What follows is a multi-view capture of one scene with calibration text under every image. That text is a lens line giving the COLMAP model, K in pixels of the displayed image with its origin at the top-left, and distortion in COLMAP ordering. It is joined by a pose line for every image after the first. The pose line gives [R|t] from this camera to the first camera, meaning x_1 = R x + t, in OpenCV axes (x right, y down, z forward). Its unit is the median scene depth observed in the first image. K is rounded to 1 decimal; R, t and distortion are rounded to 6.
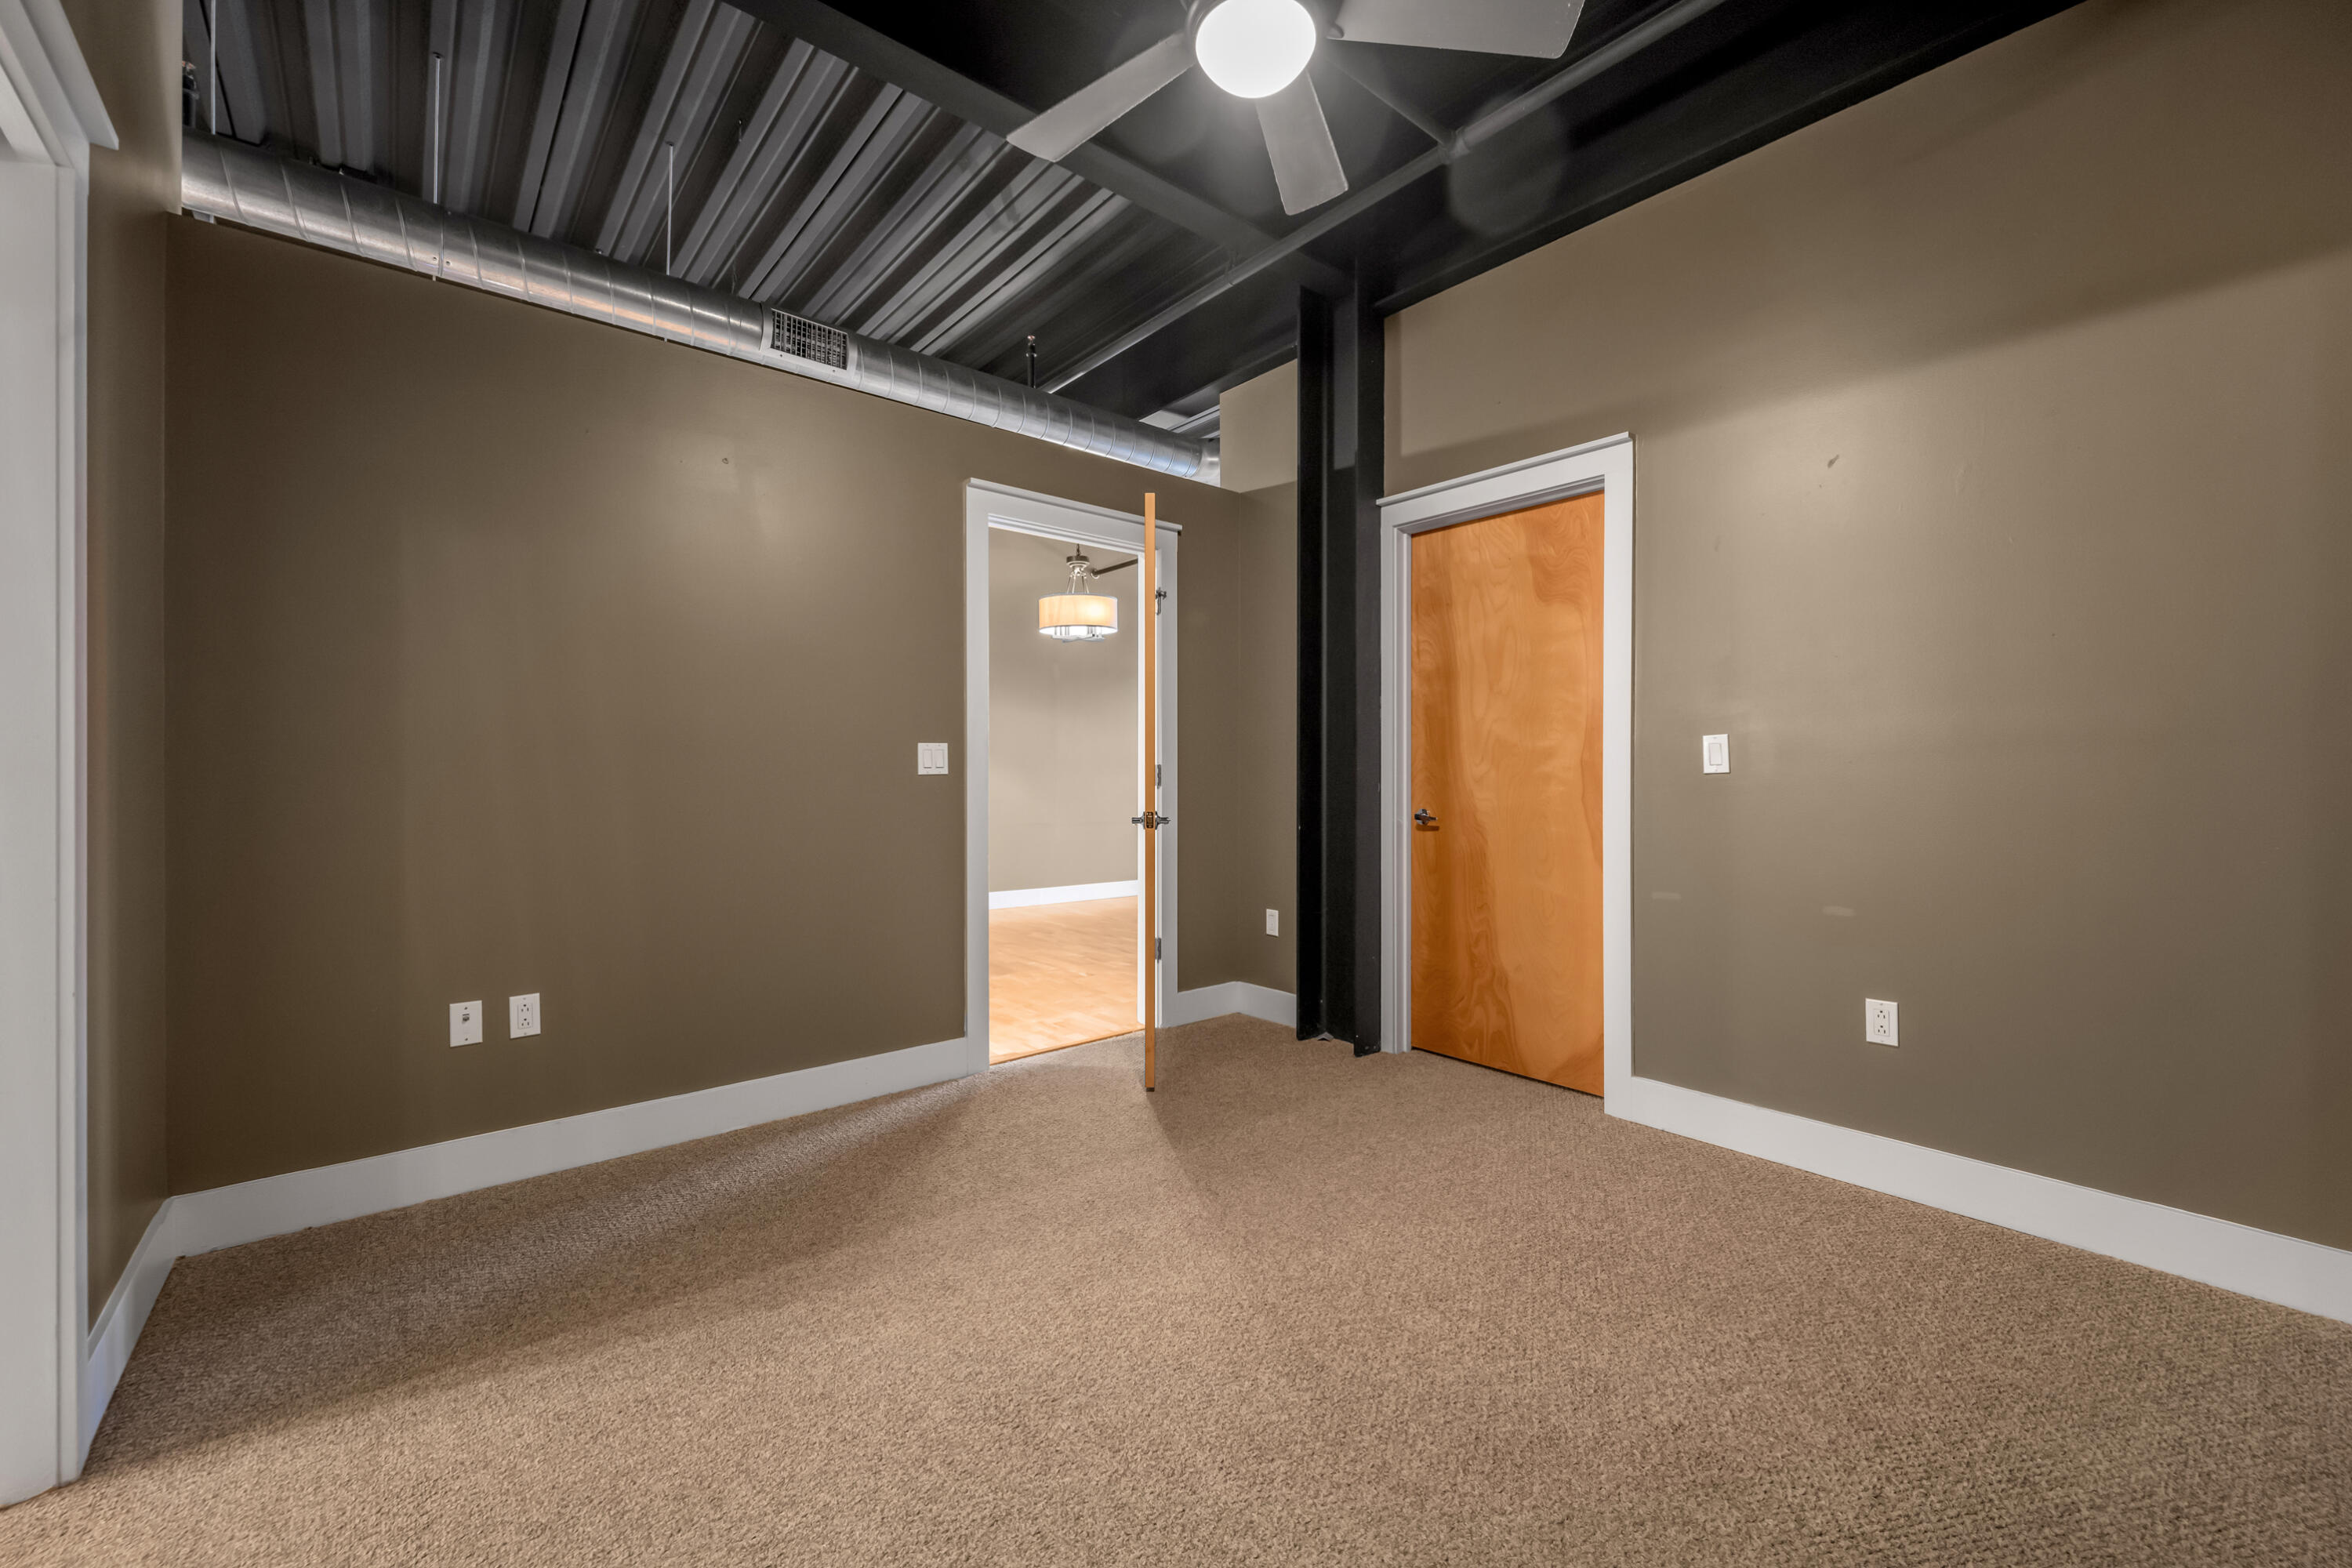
lens RADIAL K [[933.1, 0, 1179.6], [0, 933.1, 773.5], [0, 0, 1]] dist [0.001592, 0.000159]
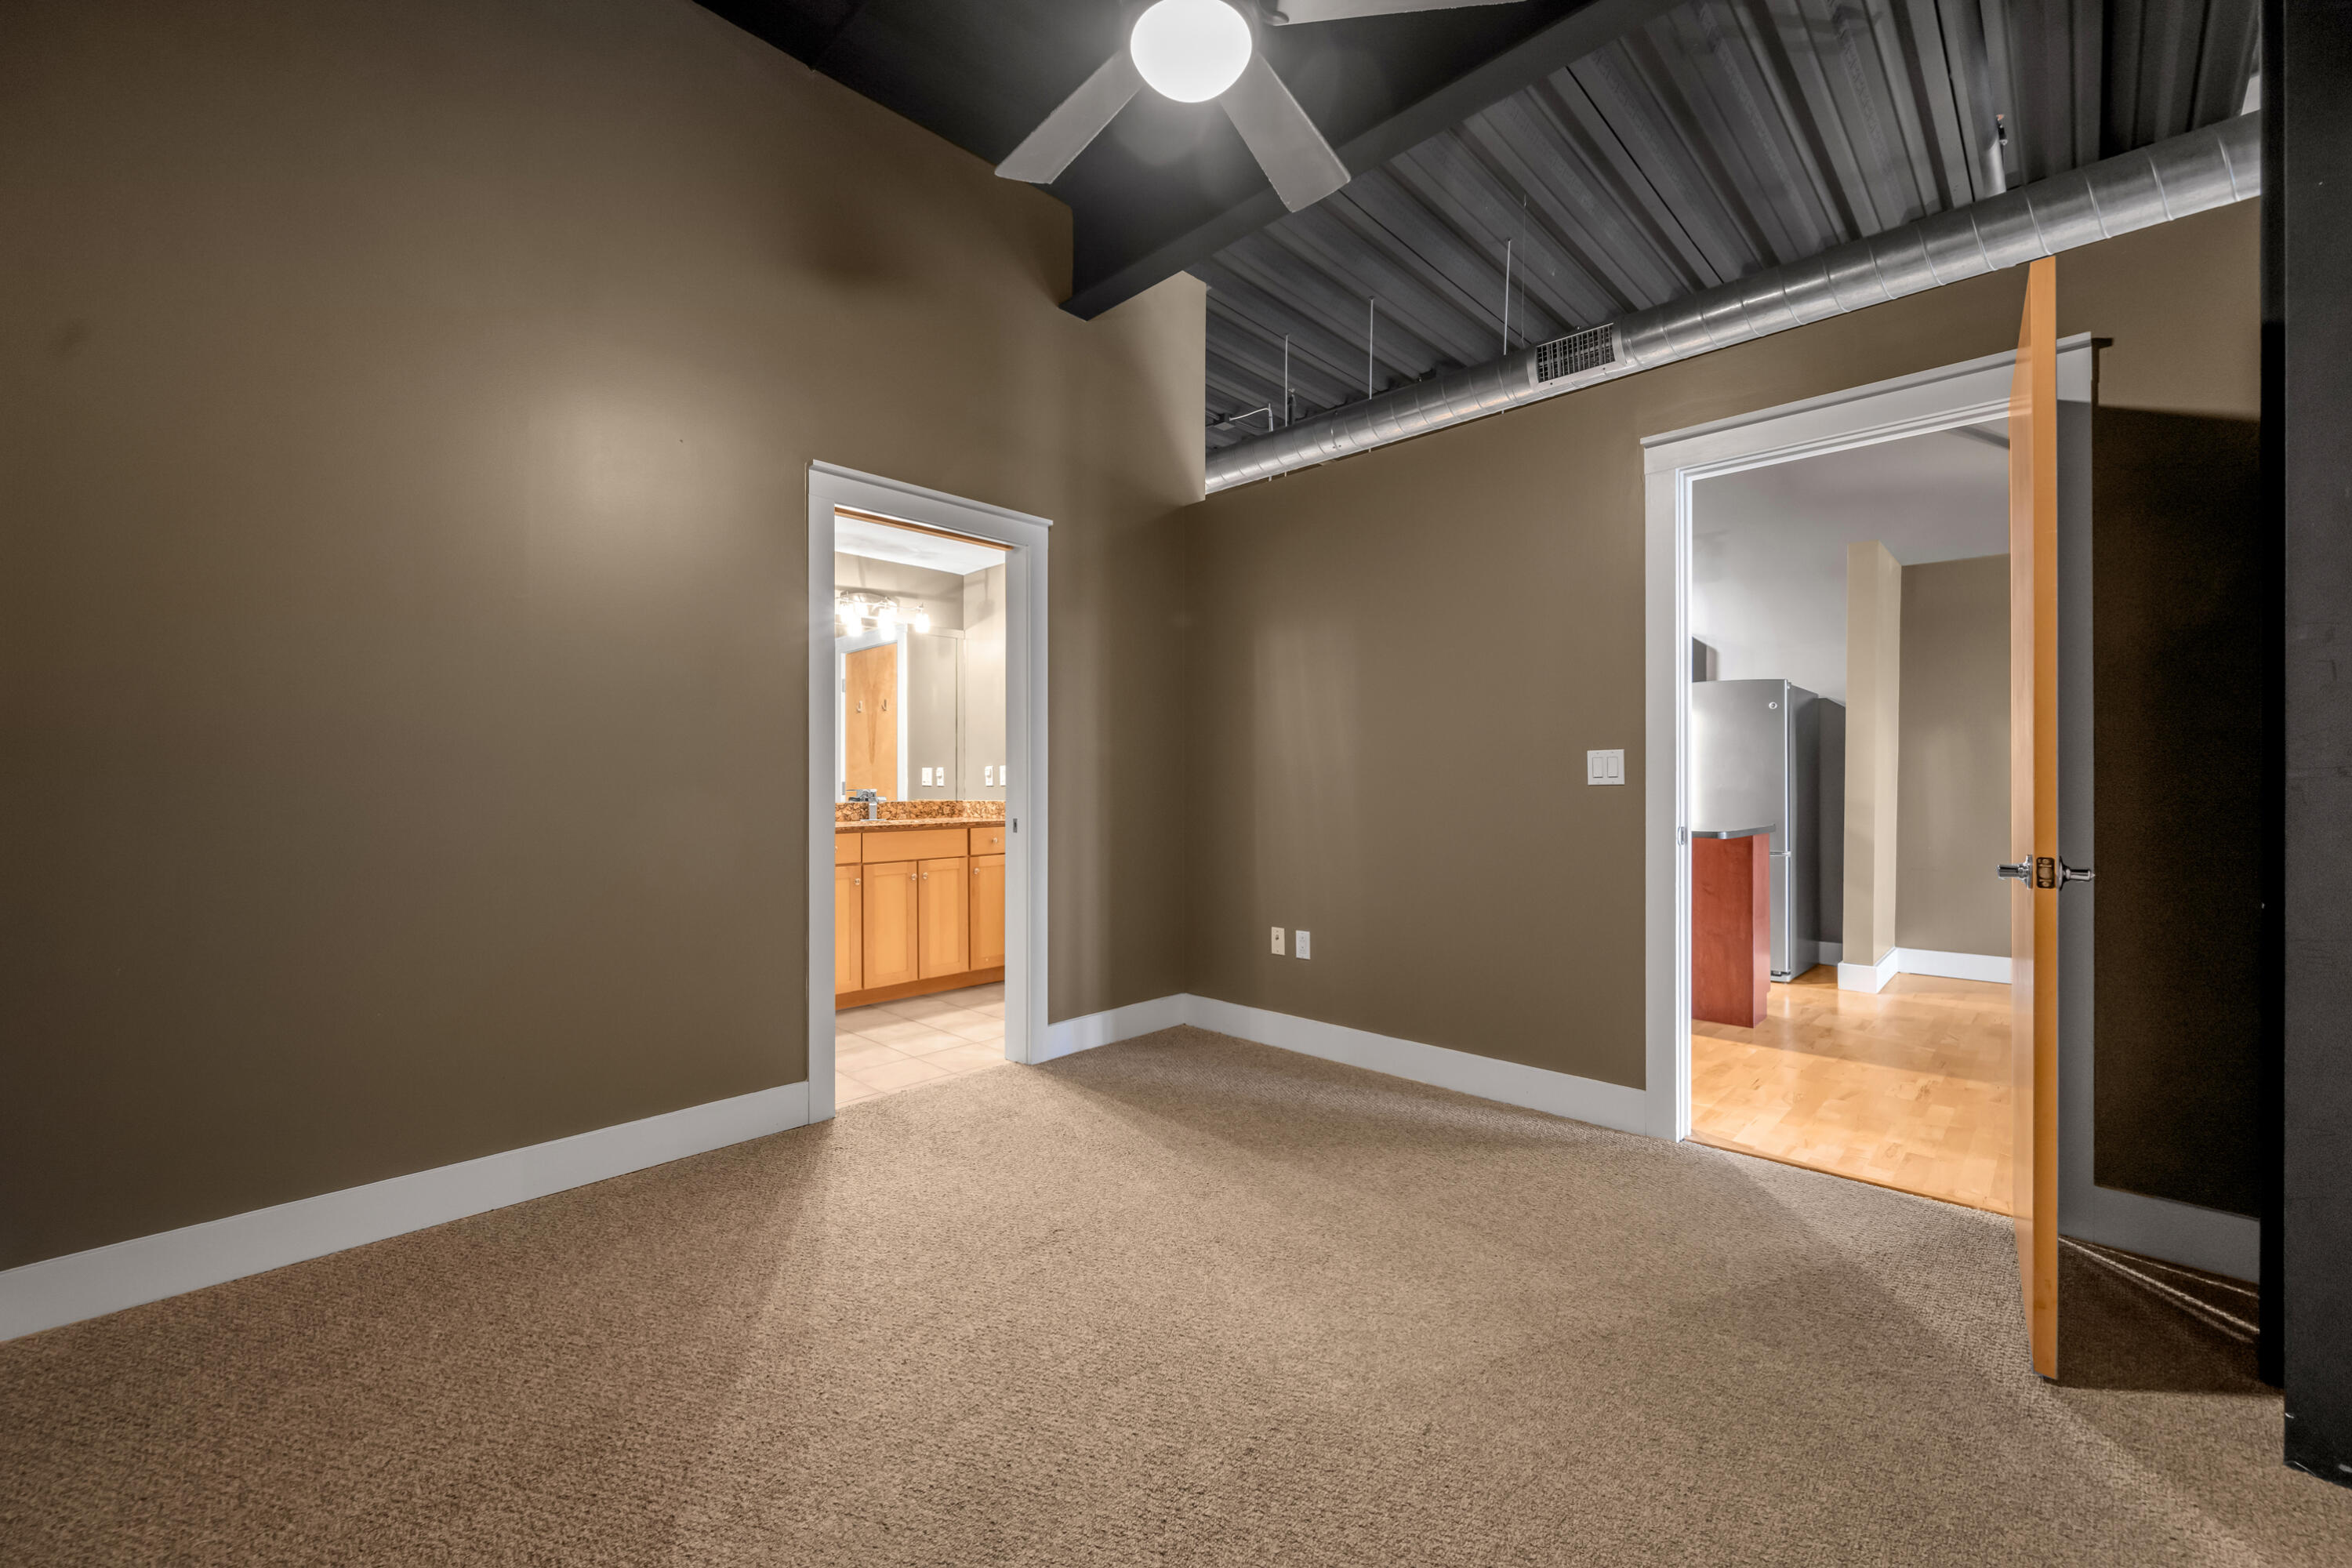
lens RADIAL K [[939.3, 0, 1184.0], [0, 939.3, 779.5], [0, 0, 1]] dist [-0.003862, -0.000182]
pose [[0.103118, -0.003474, -0.994663, 0.641104], [0.000311, 0.999994, -0.003460, -0.001009], [0.994669, 0.000048, 0.103119, 0.537281]]
